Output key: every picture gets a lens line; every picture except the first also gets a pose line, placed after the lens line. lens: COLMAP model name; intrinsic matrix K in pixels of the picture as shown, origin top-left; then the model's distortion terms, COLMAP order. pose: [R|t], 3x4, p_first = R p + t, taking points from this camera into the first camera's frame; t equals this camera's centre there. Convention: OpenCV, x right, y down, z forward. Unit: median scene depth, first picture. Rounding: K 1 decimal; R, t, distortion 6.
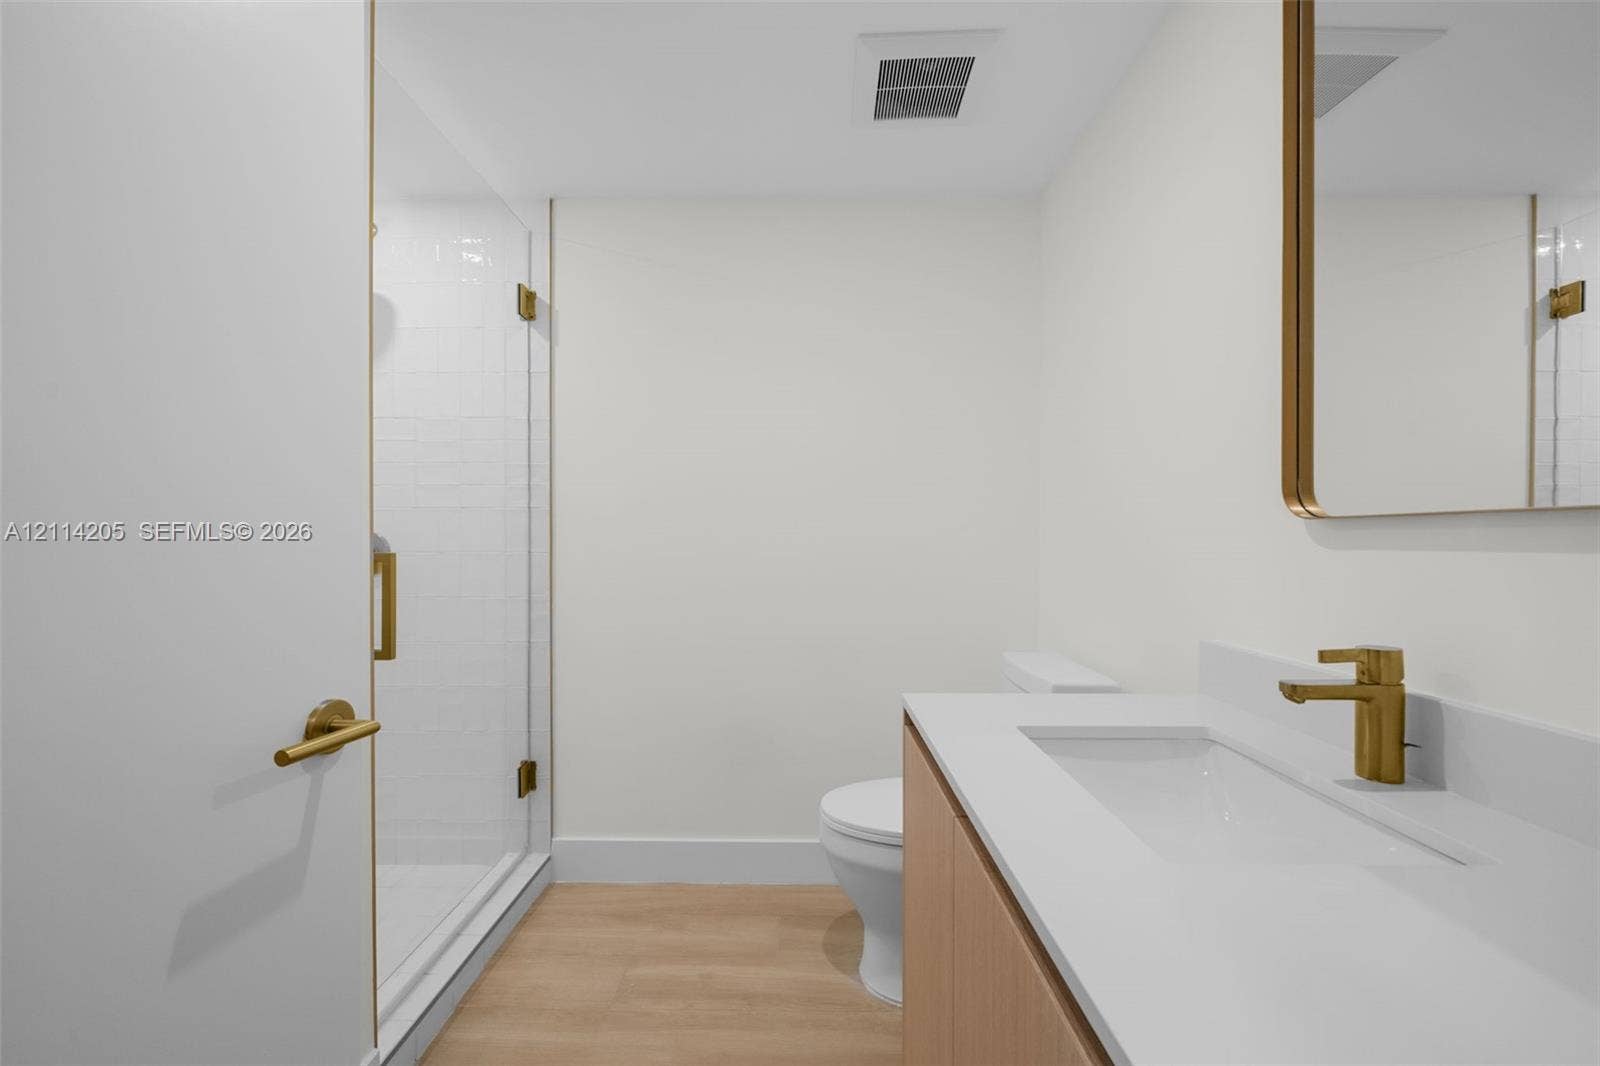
lens RADIAL K [[647.3, 0, 796.6], [0, 647.3, 537.2], [0, 0, 1]] dist [0.000358, -0.004392]
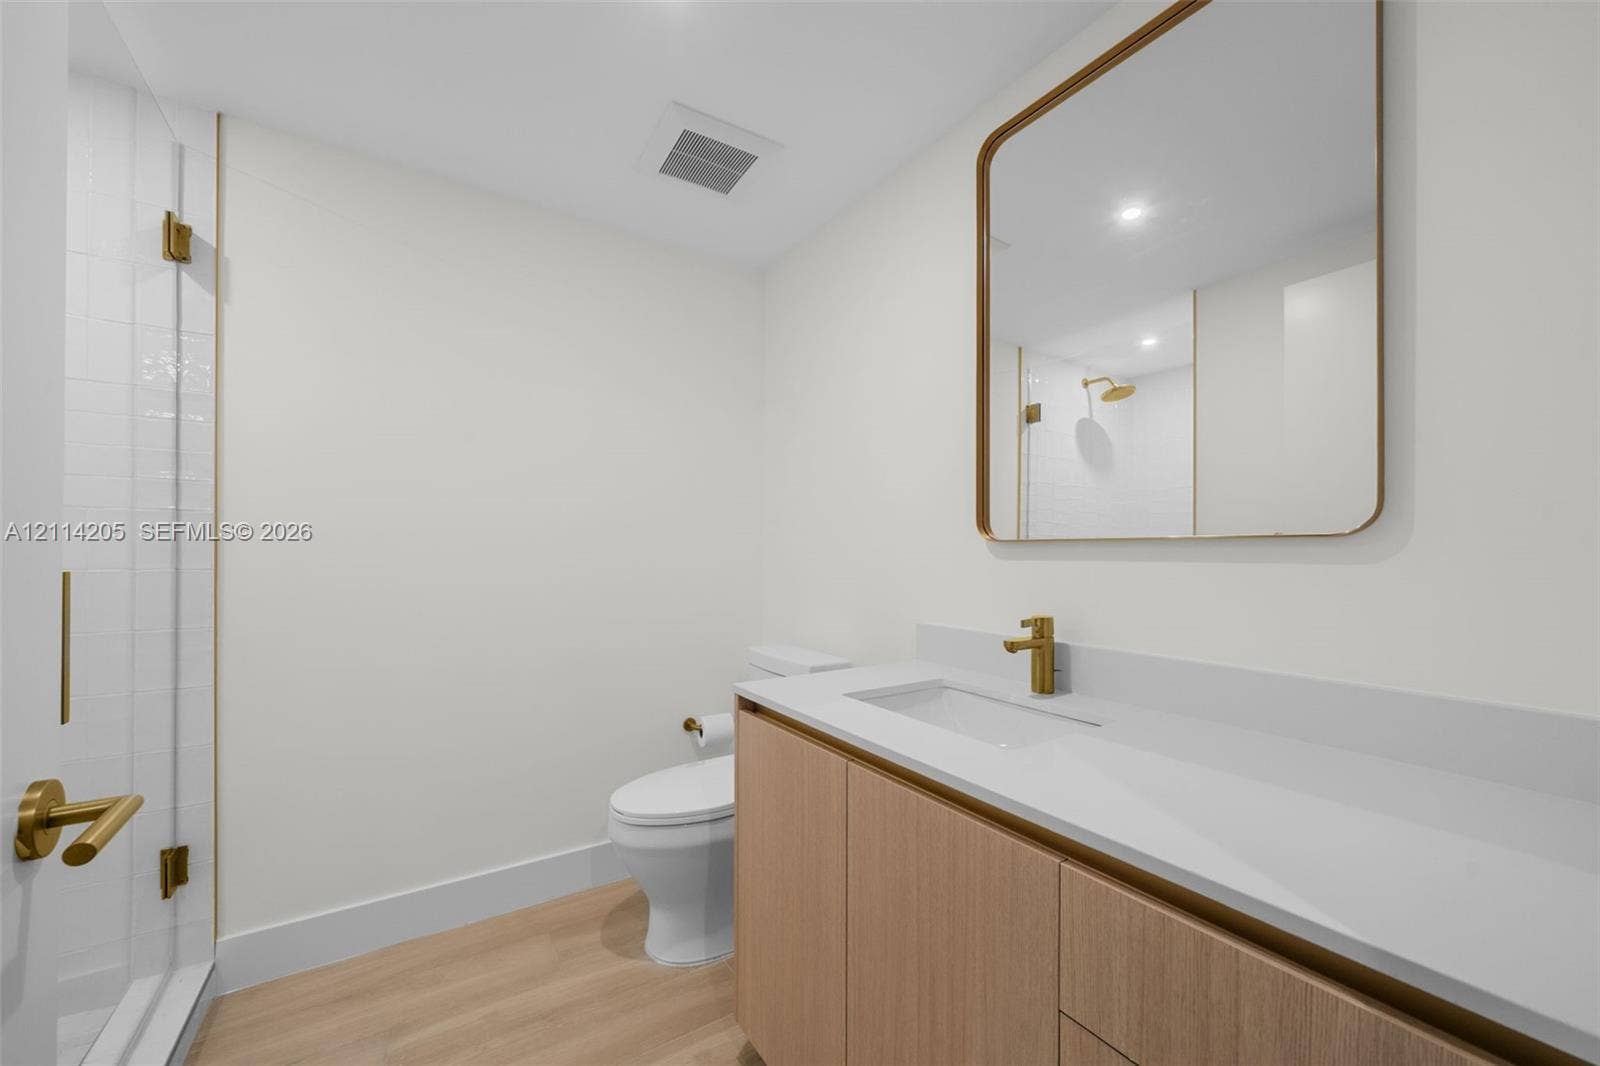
lens RADIAL K [[624.9, 0, 793.4], [0, 624.9, 547.3], [0, 0, 1]] dist [-0.001079, -0.000206]
pose [[0.824907, 0.007896, 0.565213, -0.290216], [-0.004910, 0.999965, -0.006802, -0.000815], [-0.565247, 0.002836, 0.824917, -0.004485]]
